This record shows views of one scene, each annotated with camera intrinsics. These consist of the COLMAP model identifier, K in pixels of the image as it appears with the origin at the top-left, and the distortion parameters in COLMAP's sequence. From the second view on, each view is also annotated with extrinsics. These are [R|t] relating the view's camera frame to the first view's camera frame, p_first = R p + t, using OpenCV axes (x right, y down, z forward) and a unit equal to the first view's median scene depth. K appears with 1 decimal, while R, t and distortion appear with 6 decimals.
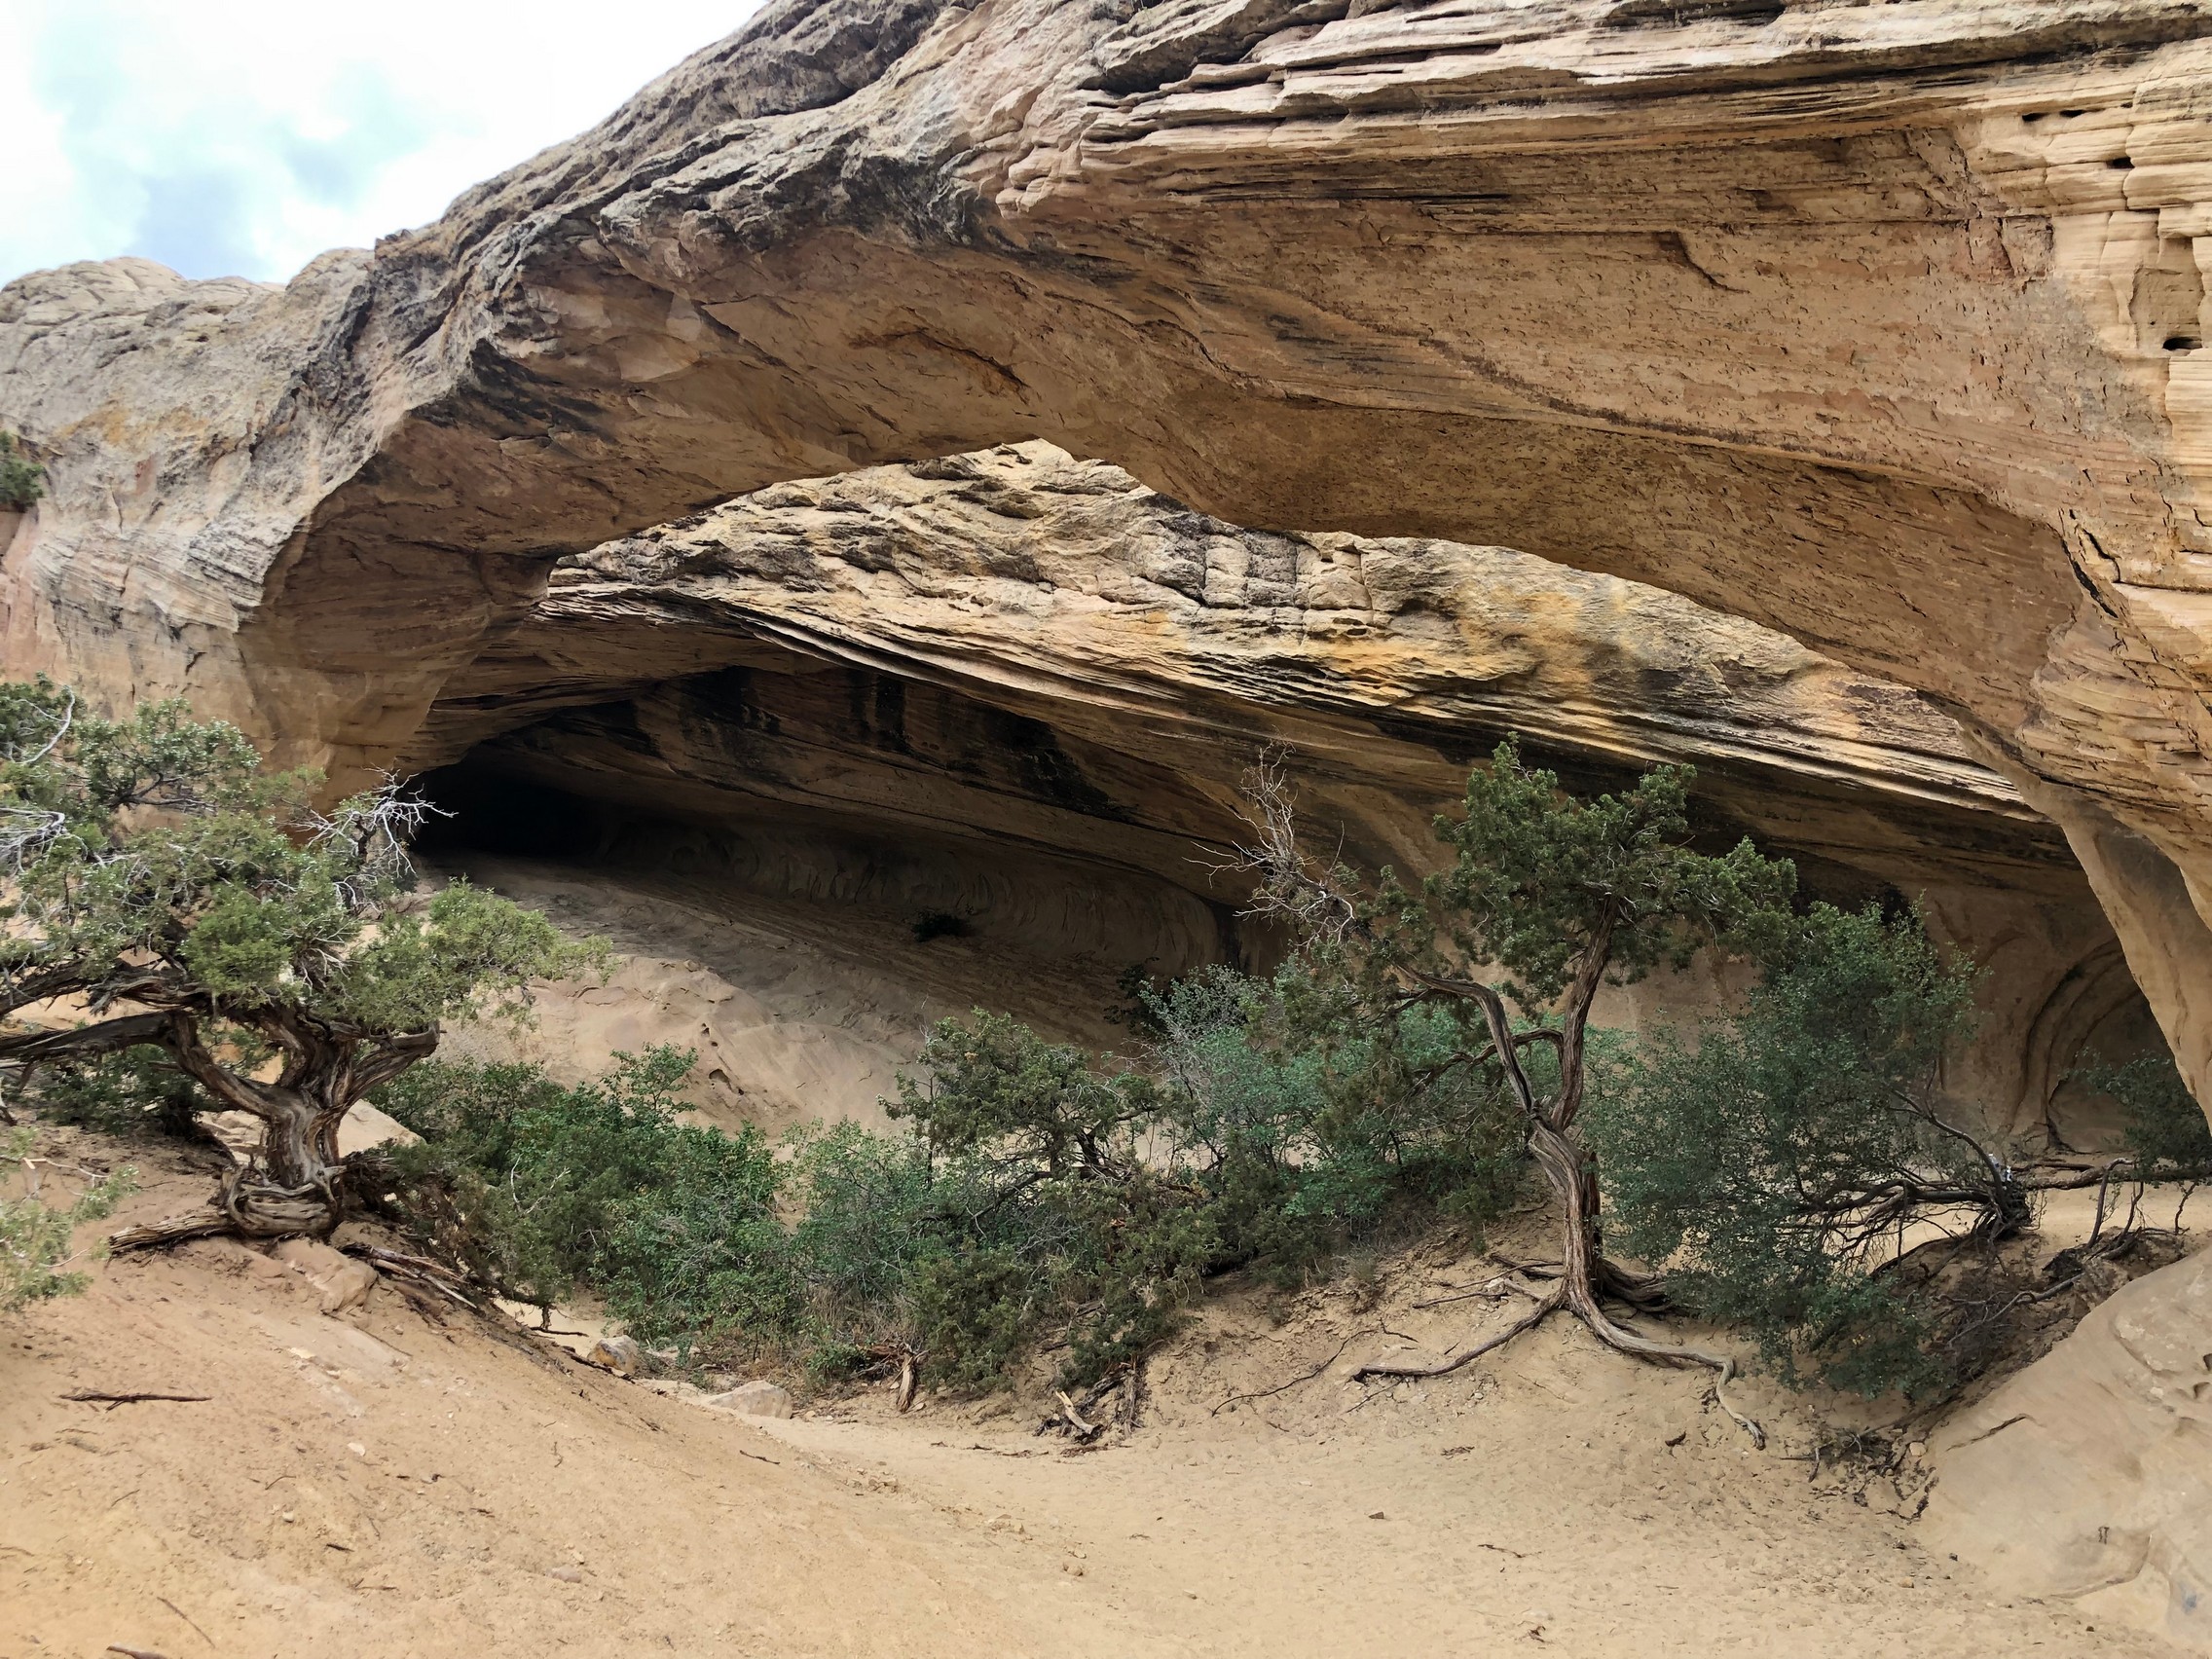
lens RADIAL K [[1788.5, 0, 1121.9], [0, 1788.5, 827.9], [0, 0, 1]] dist [0.027406, -0.020621]
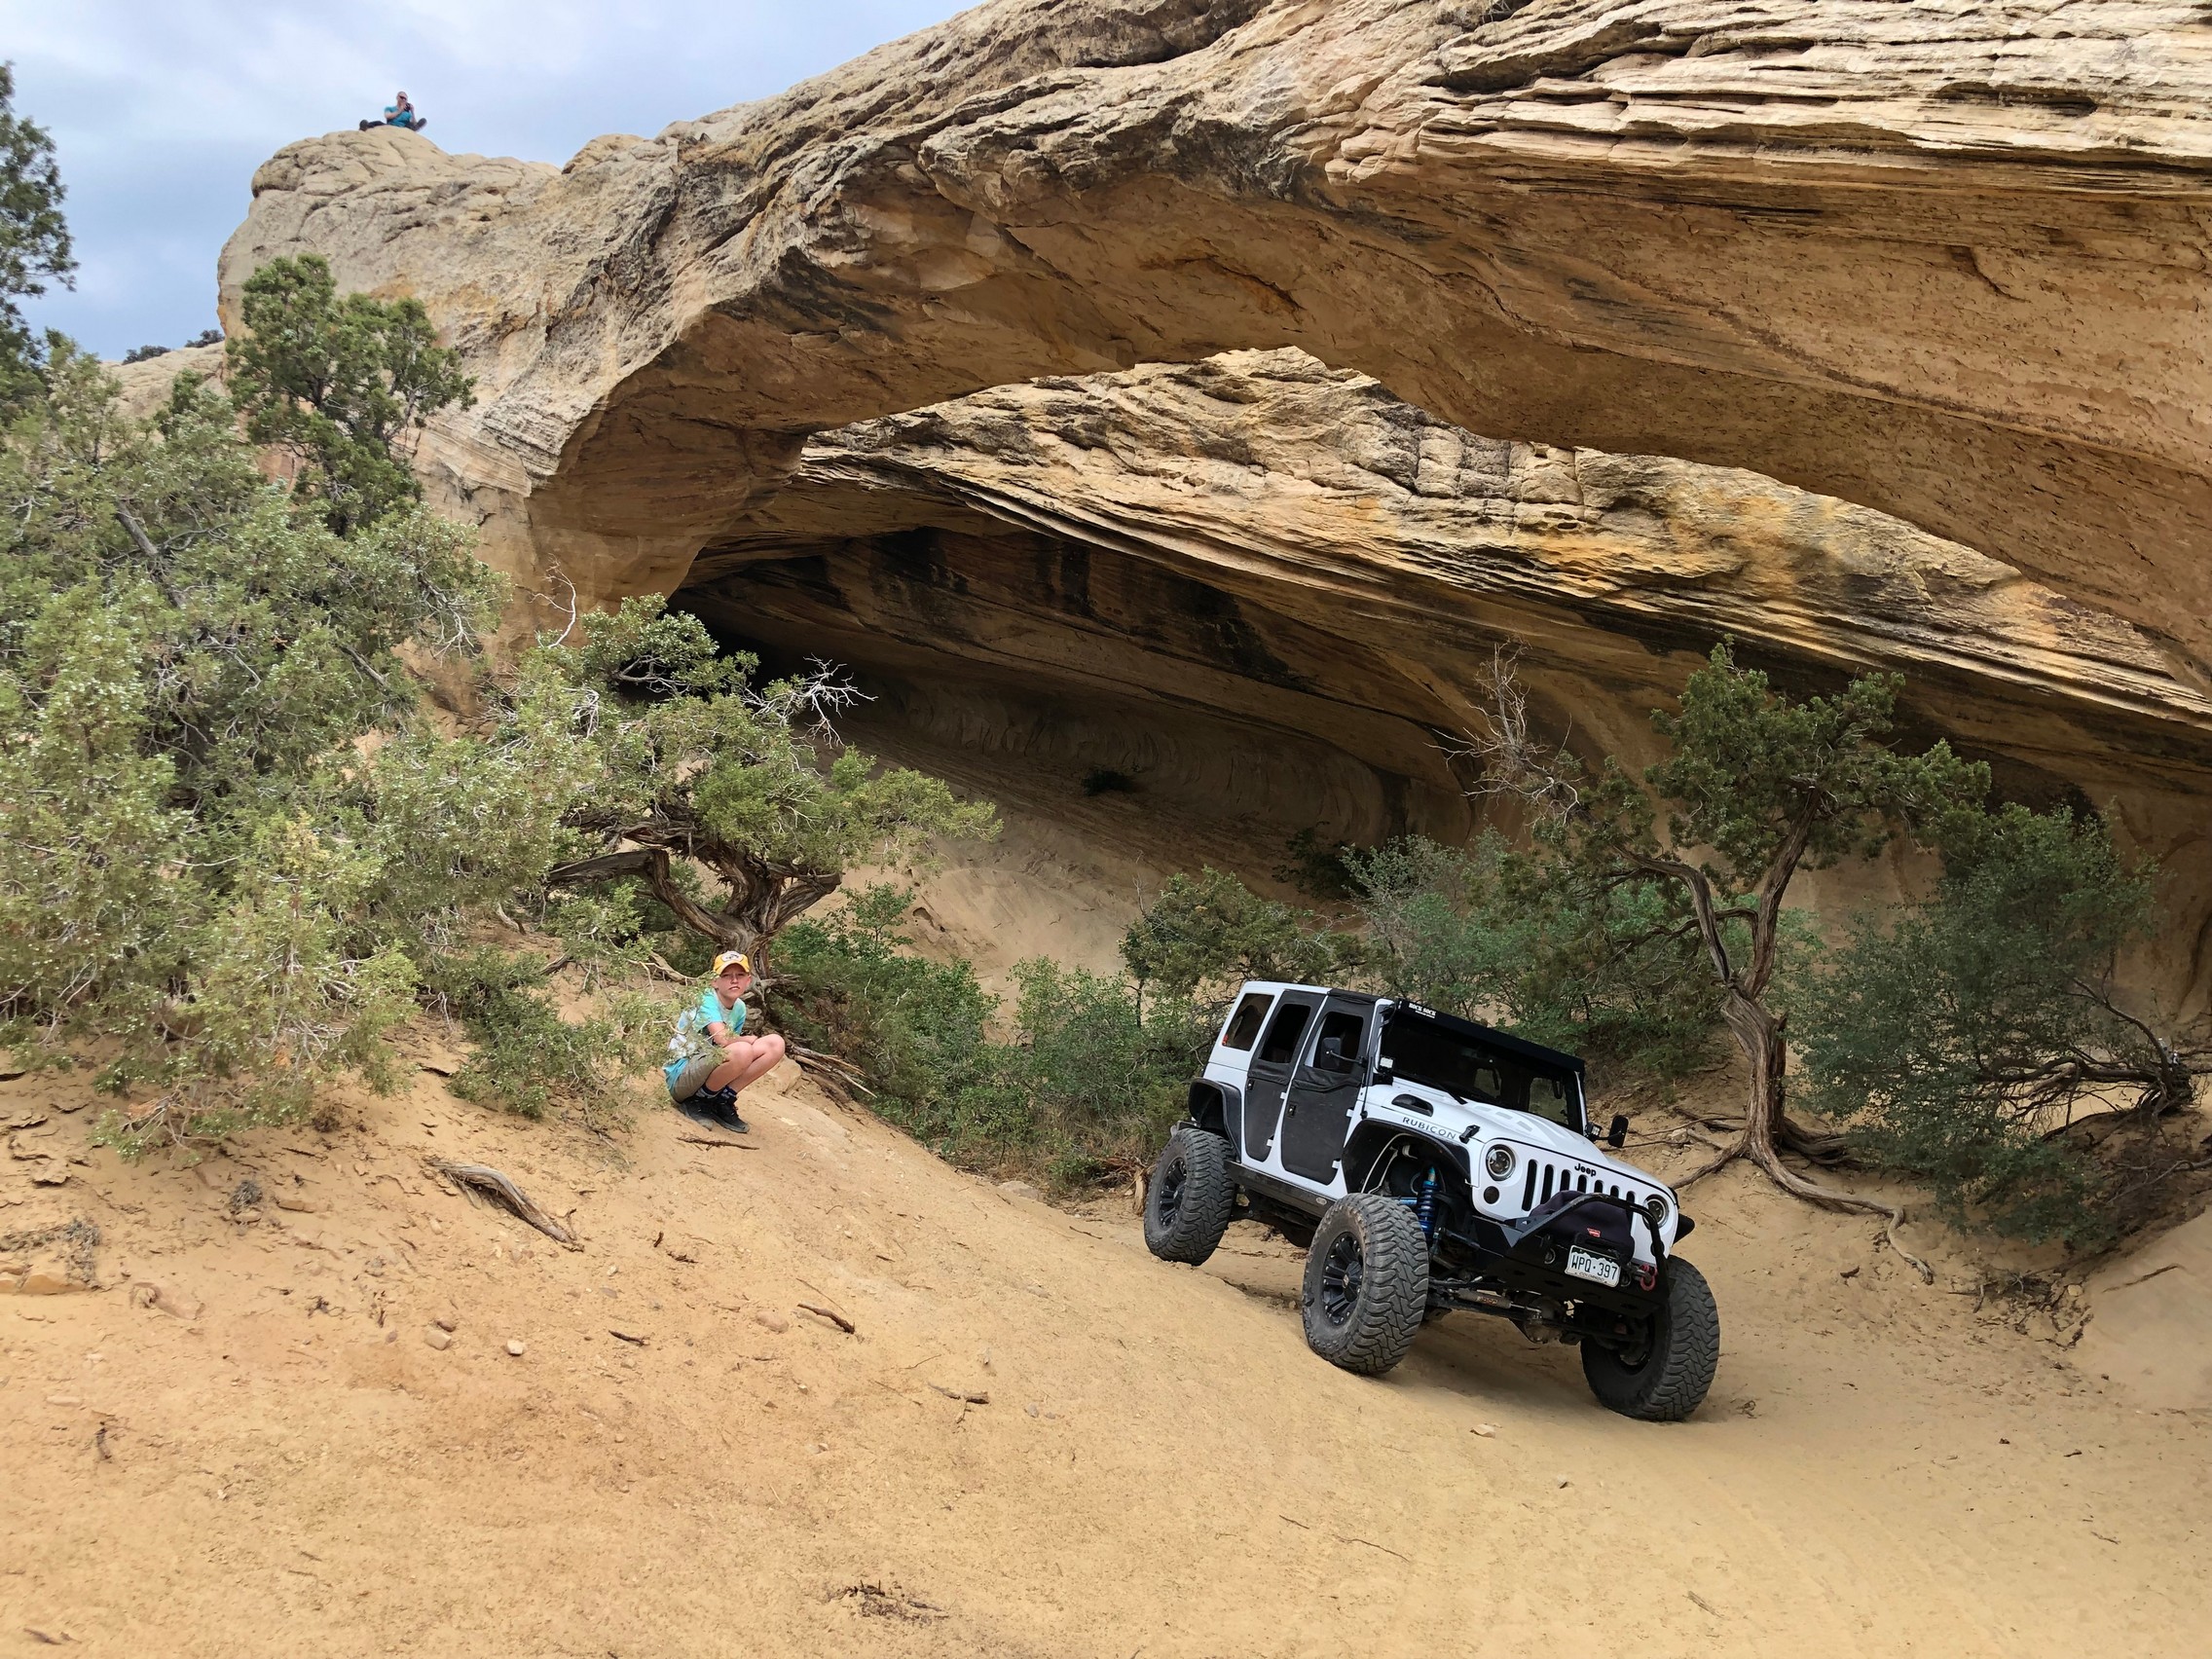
lens RADIAL K [[1788.5, 0, 1095.3], [0, 1788.5, 827.1], [0, 0, 1]] dist [0.027406, -0.020621]
pose [[0.996139, 0.039666, -0.078318, -0.075192], [-0.033047, 0.995911, 0.084080, -0.016525], [0.081333, -0.081167, 0.993377, -0.121775]]
